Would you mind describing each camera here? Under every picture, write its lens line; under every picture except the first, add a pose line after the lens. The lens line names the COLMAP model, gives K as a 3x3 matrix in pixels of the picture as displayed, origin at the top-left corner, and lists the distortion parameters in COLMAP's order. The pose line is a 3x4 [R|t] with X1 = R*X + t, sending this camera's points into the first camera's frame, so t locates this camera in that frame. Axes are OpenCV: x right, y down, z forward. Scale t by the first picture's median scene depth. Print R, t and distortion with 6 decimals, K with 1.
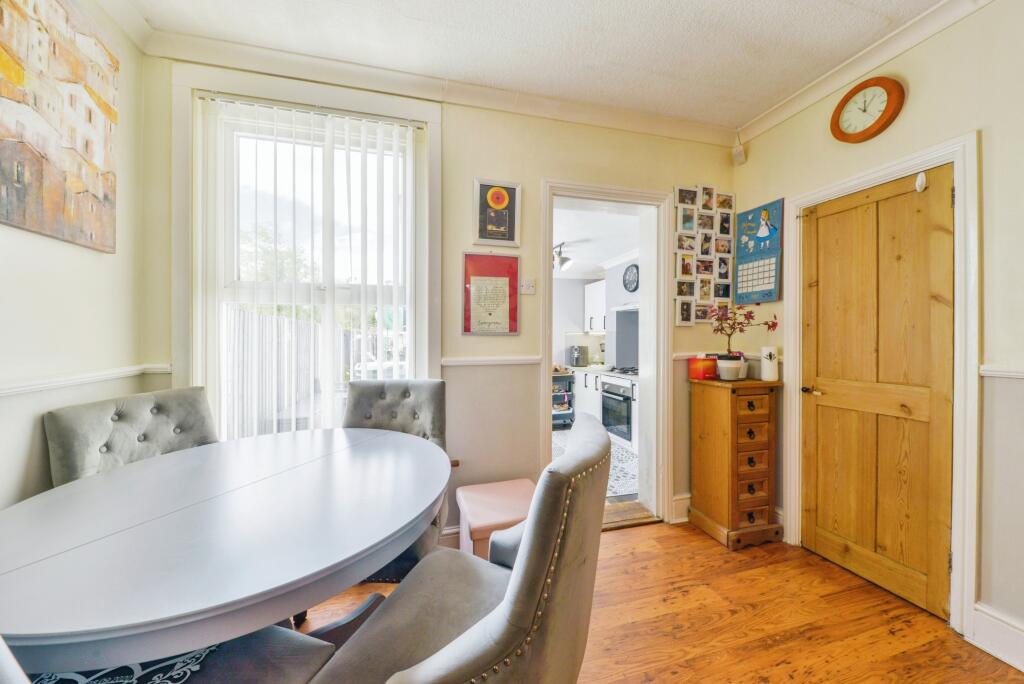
lens RADIAL K [[369.8, 0, 512.2], [0, 369.8, 334.2], [0, 0, 1]] dist [-0.000357, -0.000249]
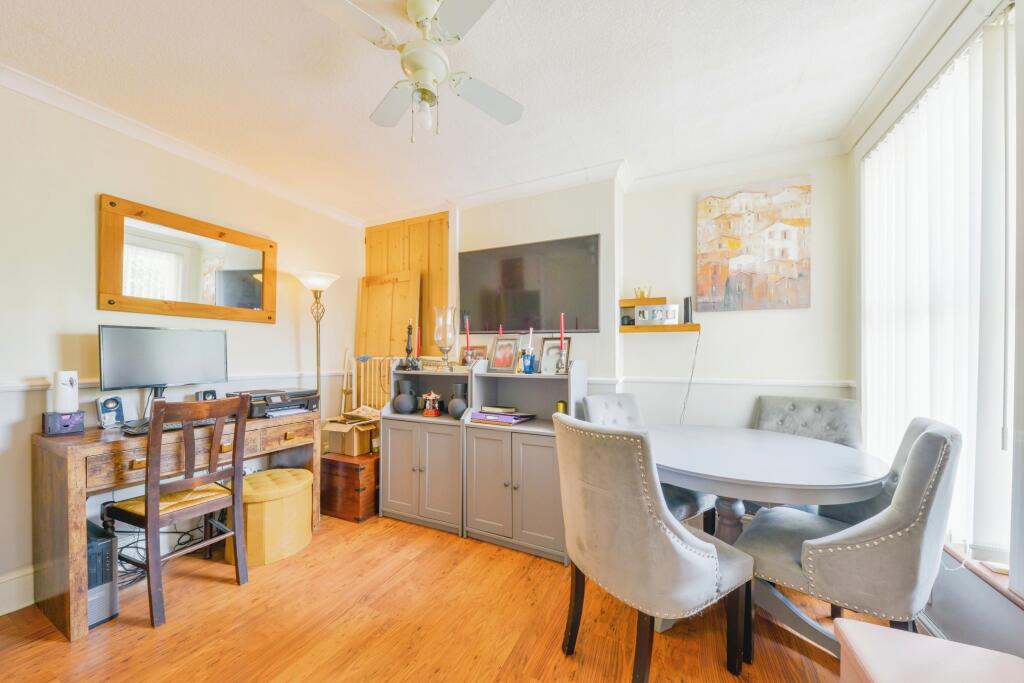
lens RADIAL K [[358.2, 0, 510.4], [0, 358.2, 356.3], [0, 0, 1]] dist [0.000187, -0.000063]
pose [[-0.658123, 0.006005, -0.752887, 0.688760], [0.003375, 0.999982, 0.005026, -0.014303], [0.752903, 0.000767, -0.658131, 0.767386]]
